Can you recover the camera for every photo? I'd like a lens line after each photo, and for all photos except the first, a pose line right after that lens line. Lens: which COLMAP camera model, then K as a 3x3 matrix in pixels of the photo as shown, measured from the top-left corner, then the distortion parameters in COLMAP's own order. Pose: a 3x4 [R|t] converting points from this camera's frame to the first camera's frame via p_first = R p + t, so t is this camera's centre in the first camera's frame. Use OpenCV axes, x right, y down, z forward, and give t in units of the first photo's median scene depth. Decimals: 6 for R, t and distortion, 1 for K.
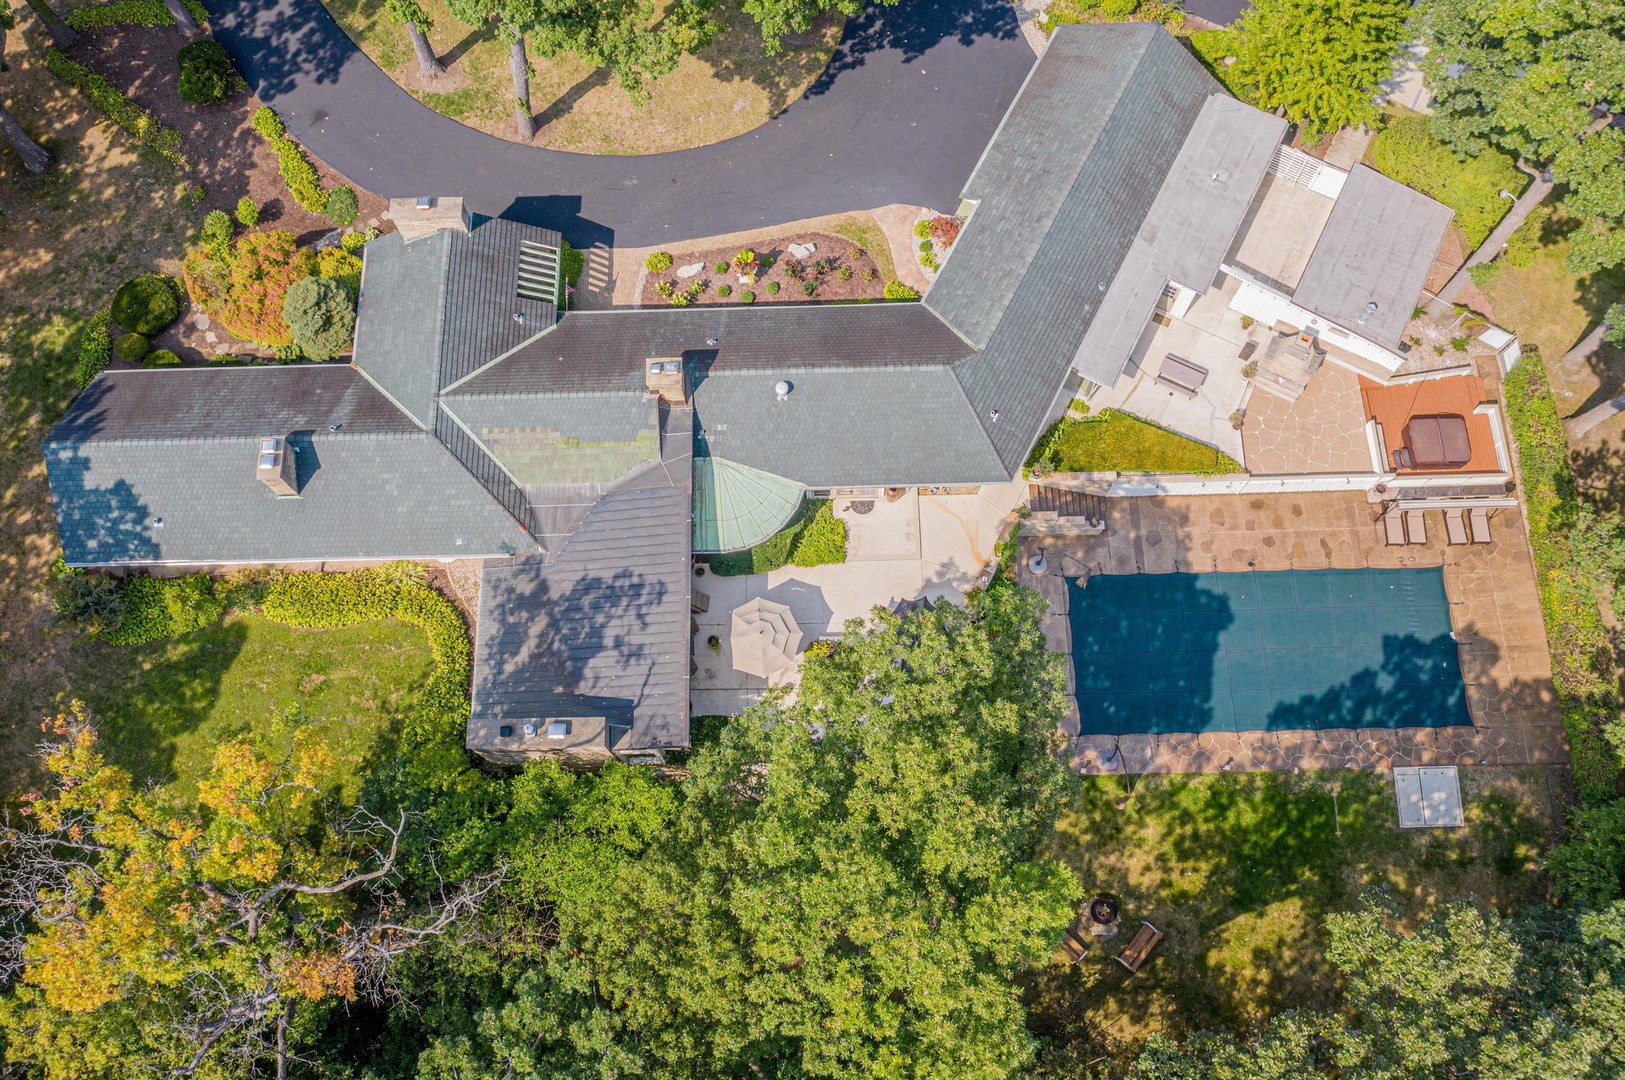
lens RADIAL K [[1284.9, 0, 802.5], [0, 1284.9, 536.4], [0, 0, 1]] dist [-0.014348, 0.005679]
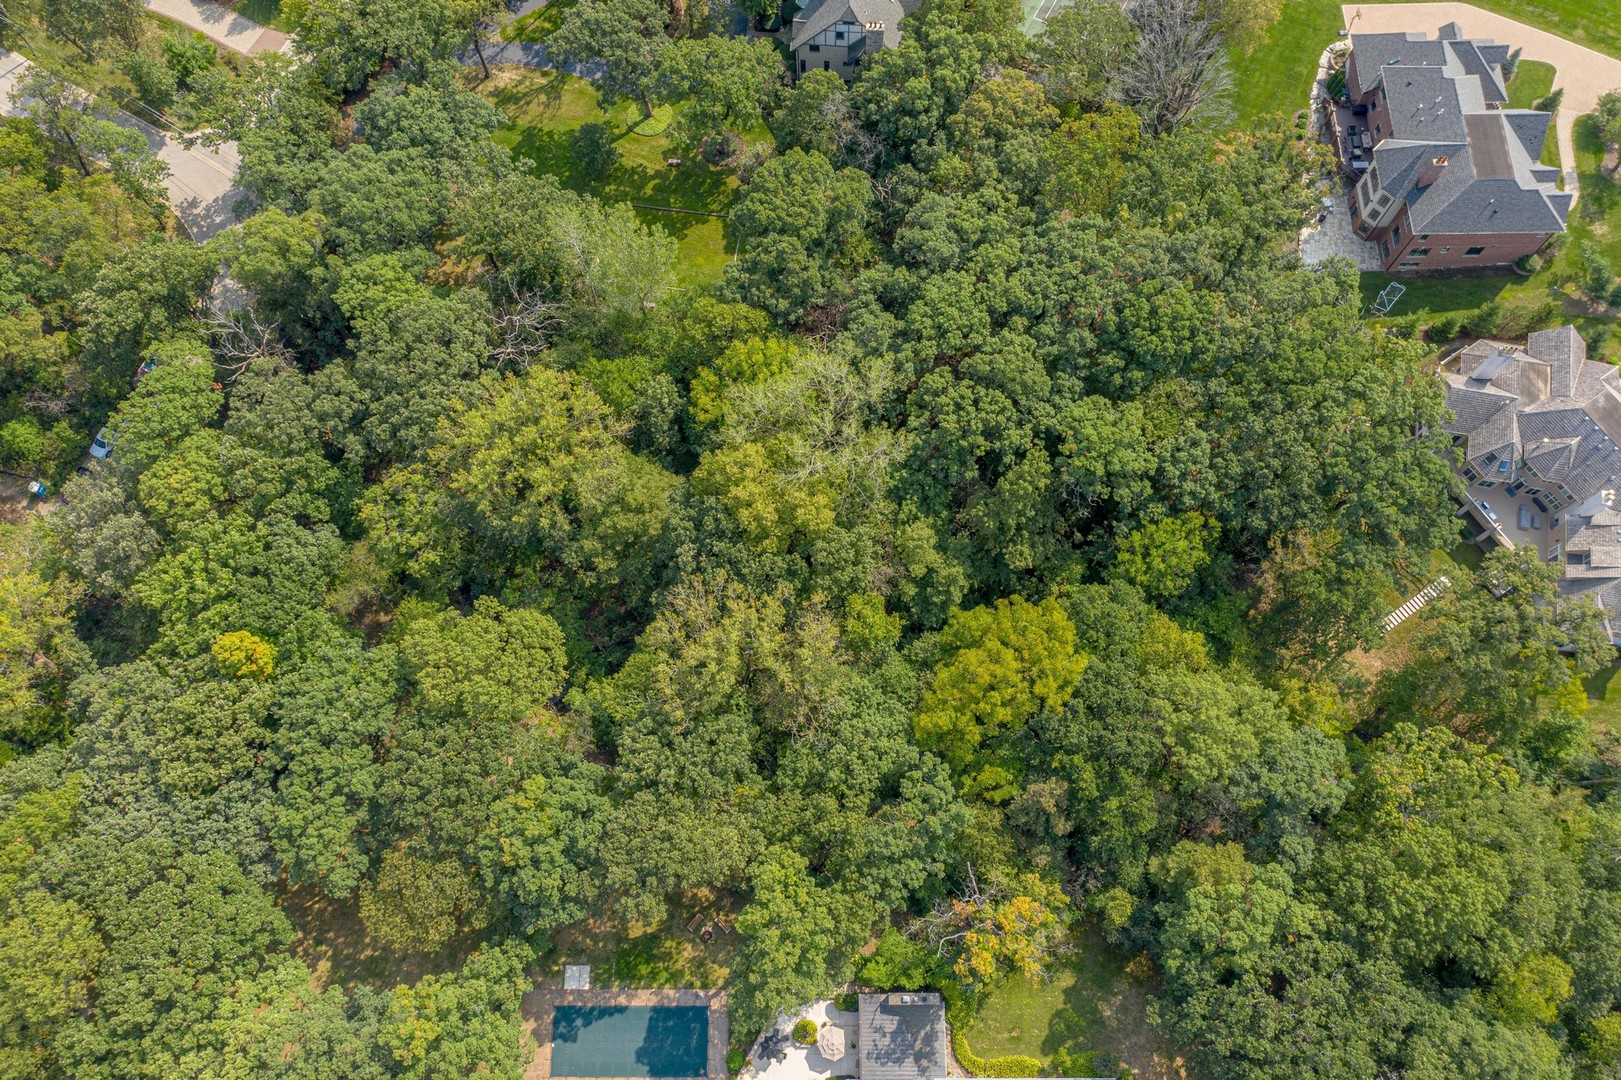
lens RADIAL K [[1281.8, 0, 800.5], [0, 1281.8, 536.4], [0, 0, 1]] dist [-0.014348, 0.005679]
pose [[-0.998959, -0.003024, 0.045526, -0.076402], [0.030645, -0.783700, 0.620383, -0.680047], [0.033802, 0.621132, 0.782977, -1.544600]]
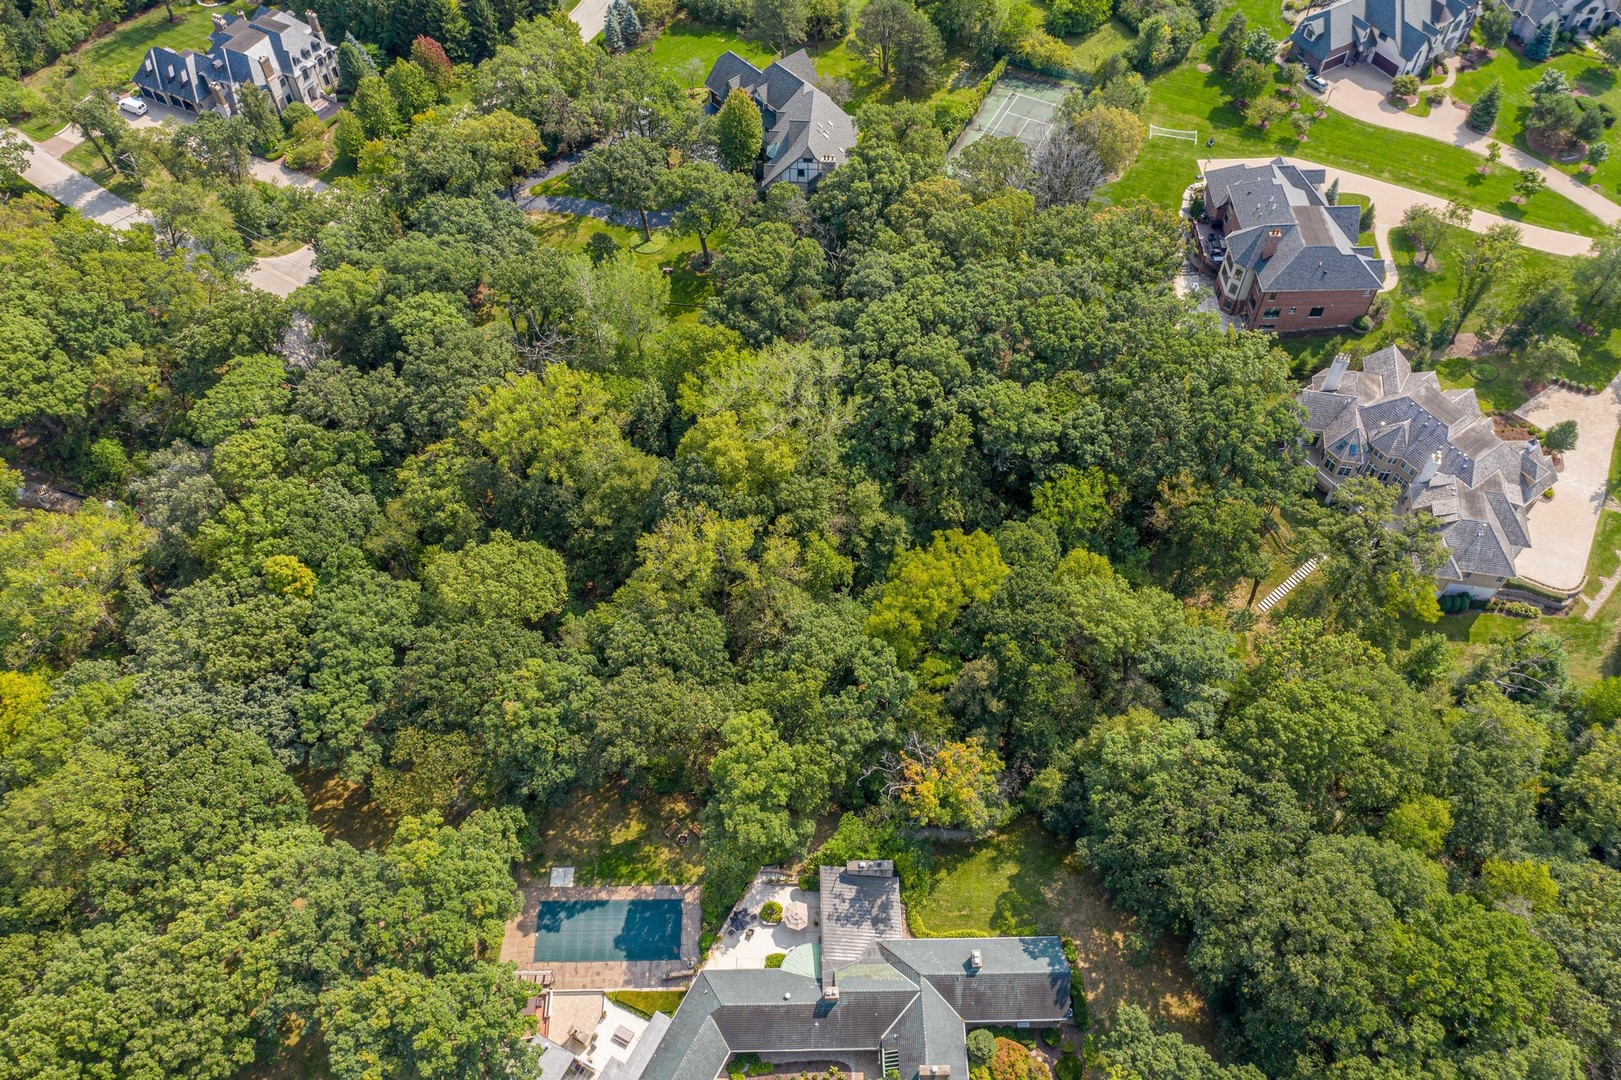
lens RADIAL K [[1281.8, 0, 800.5], [0, 1281.8, 536.4], [0, 0, 1]] dist [-0.014348, 0.005679]
pose [[-0.999368, 0.014947, 0.032241, -0.134514], [0.018051, -0.567979, 0.822845, -1.655707], [0.030612, 0.822907, 0.567351, -1.181815]]
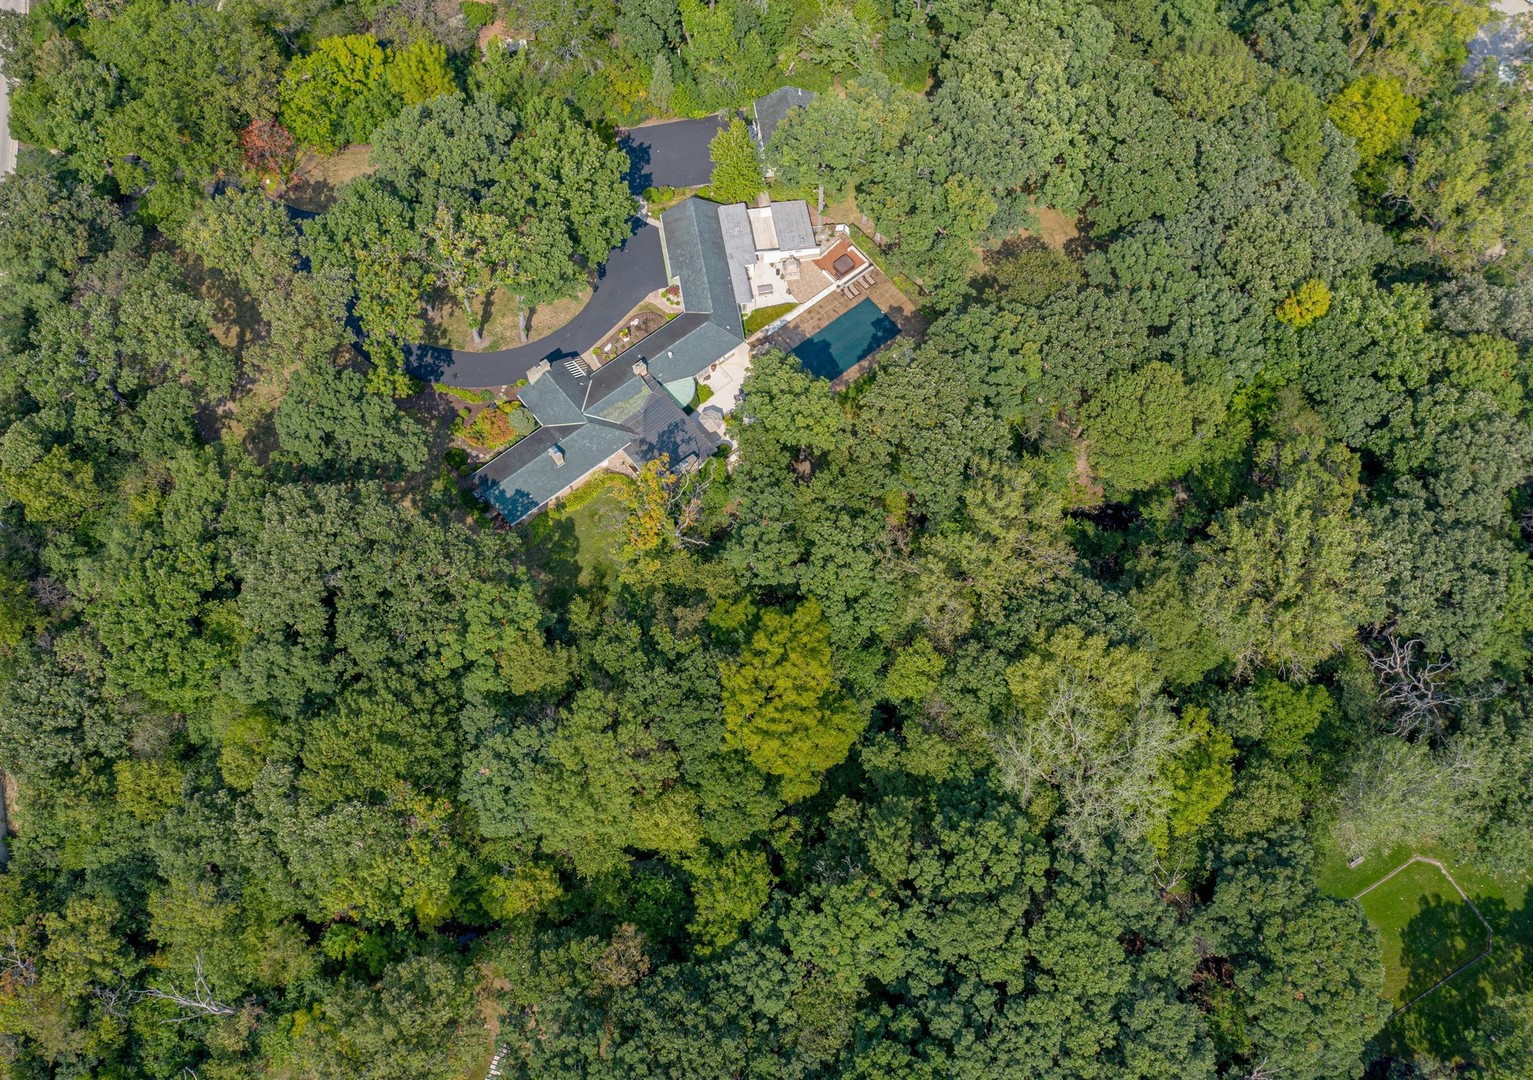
lens RADIAL K [[1337.2, 0, 710.3], [0, 1337.2, 544.3], [0, 0, 1]] dist [-0.010499, 0.000382]
pose [[0.798470, -0.551530, 0.241370, -0.954379], [0.572122, 0.819948, -0.019042, 0.373646], [-0.187409, 0.153298, 0.970246, -2.056399]]
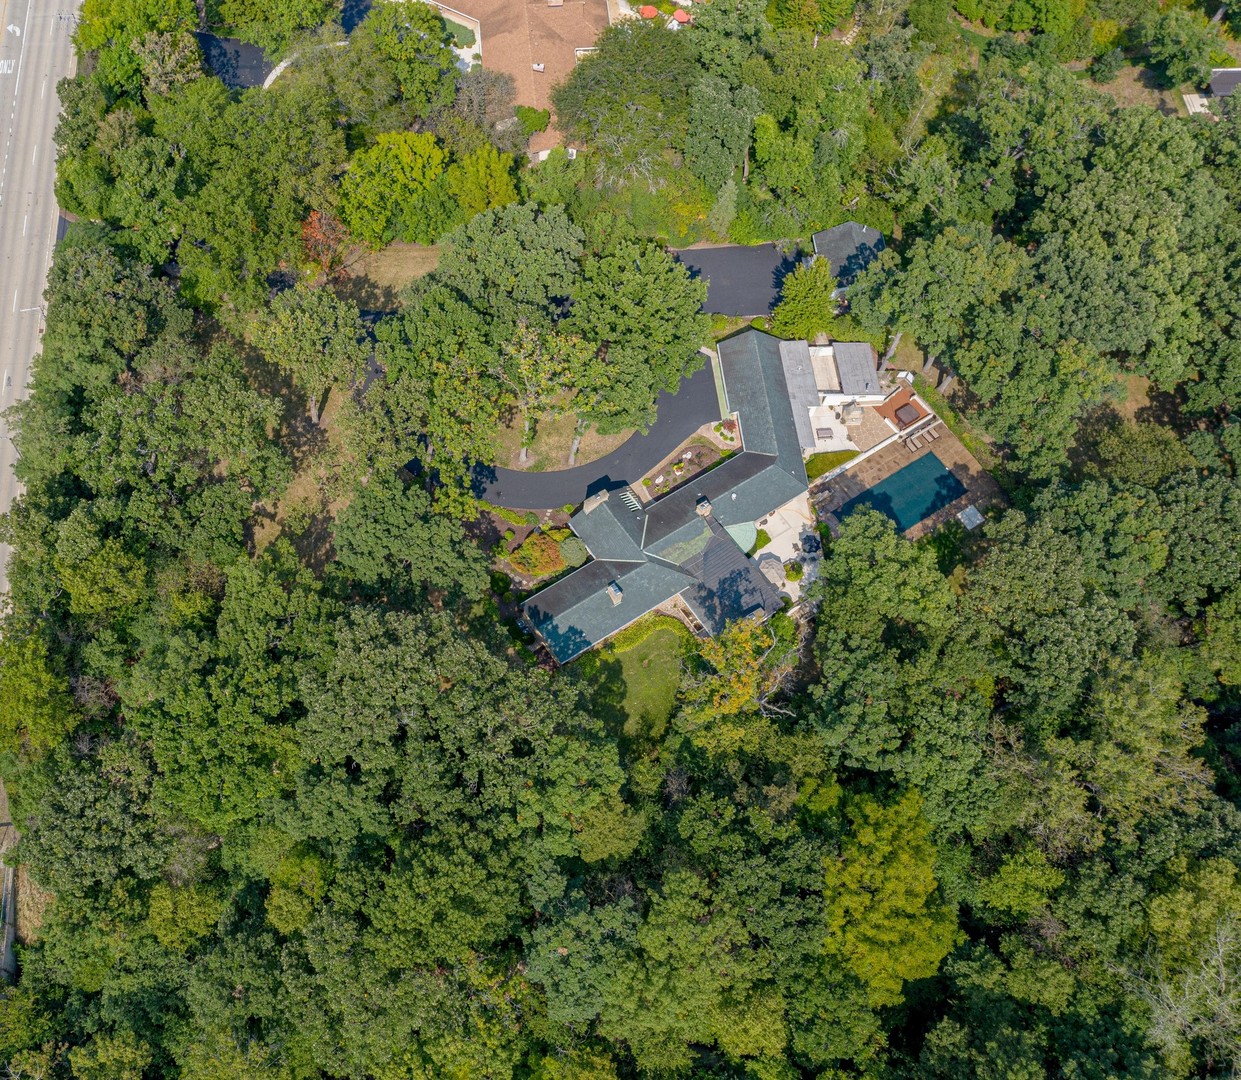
lens RADIAL K [[1275.4, 0, 422.9], [0, 1275.4, 542.7], [0, 0, 1]] dist [-0.017104, 0.011295]
pose [[0.860660, -0.458956, 0.220508, -1.297601], [0.484811, 0.871010, -0.079373, -0.131177], [-0.155636, 0.175218, 0.972150, -1.686919]]
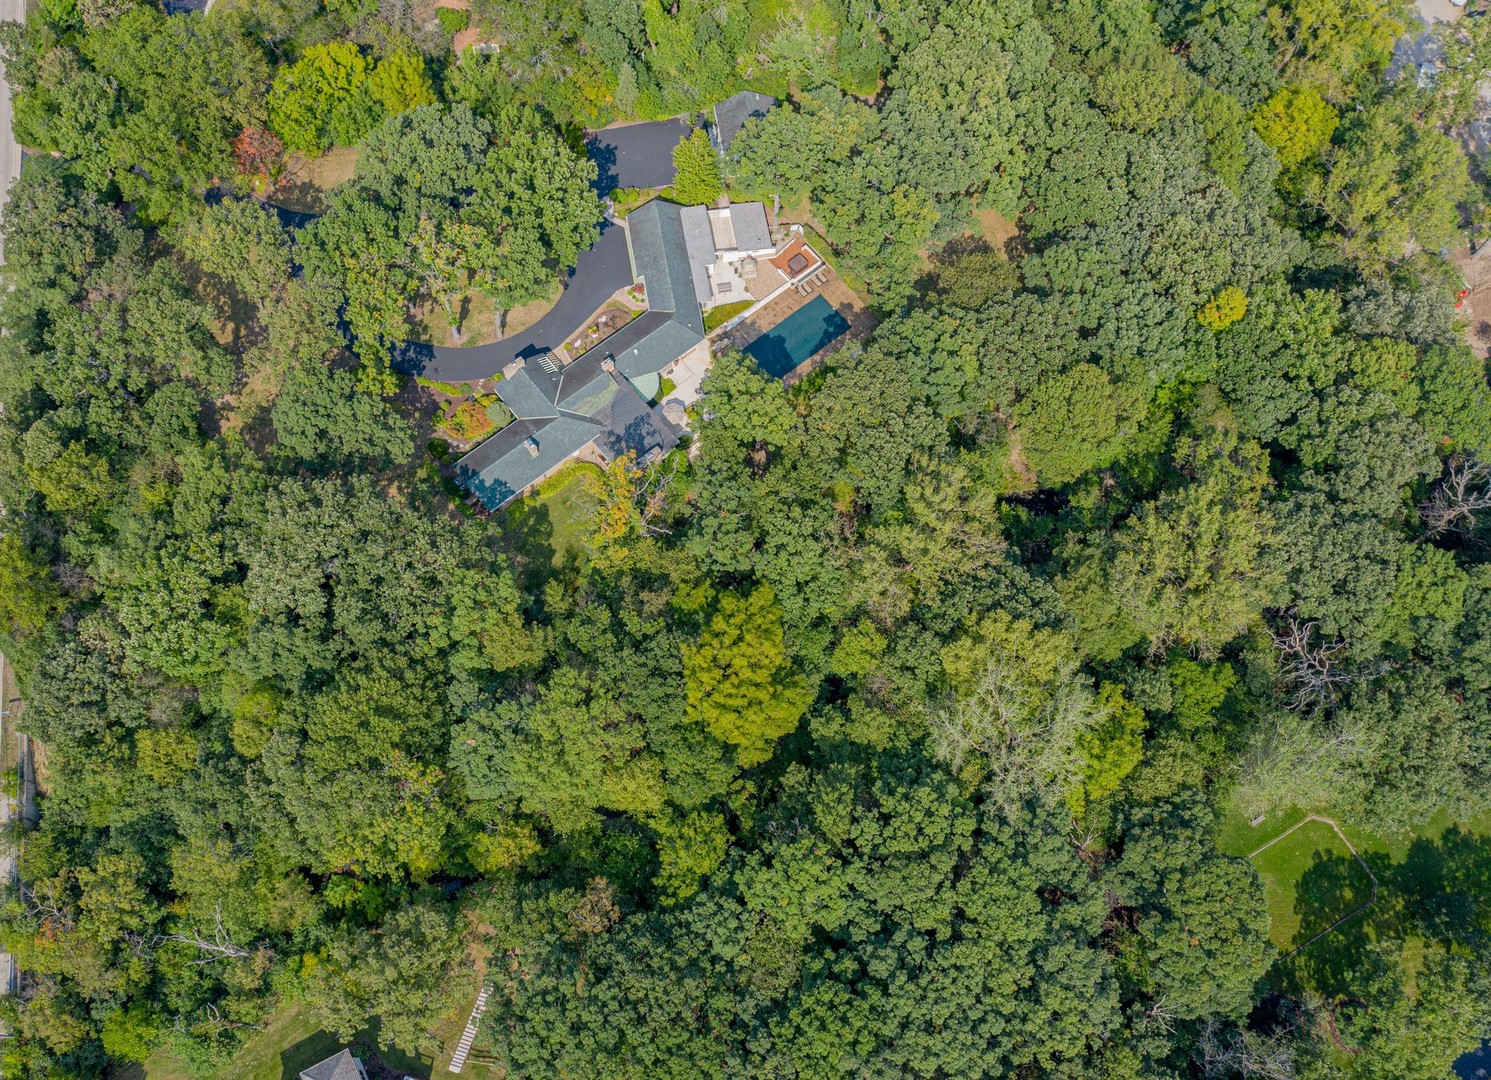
lens RADIAL K [[1335.5, 0, 669.1], [0, 1335.5, 543.8], [0, 0, 1]] dist [-0.010217, -0.000778]
pose [[0.798756, -0.562215, 0.214252, -0.956838], [0.572149, 0.819940, 0.018553, 0.277881], [-0.186105, 0.107765, 0.976602, -2.327317]]
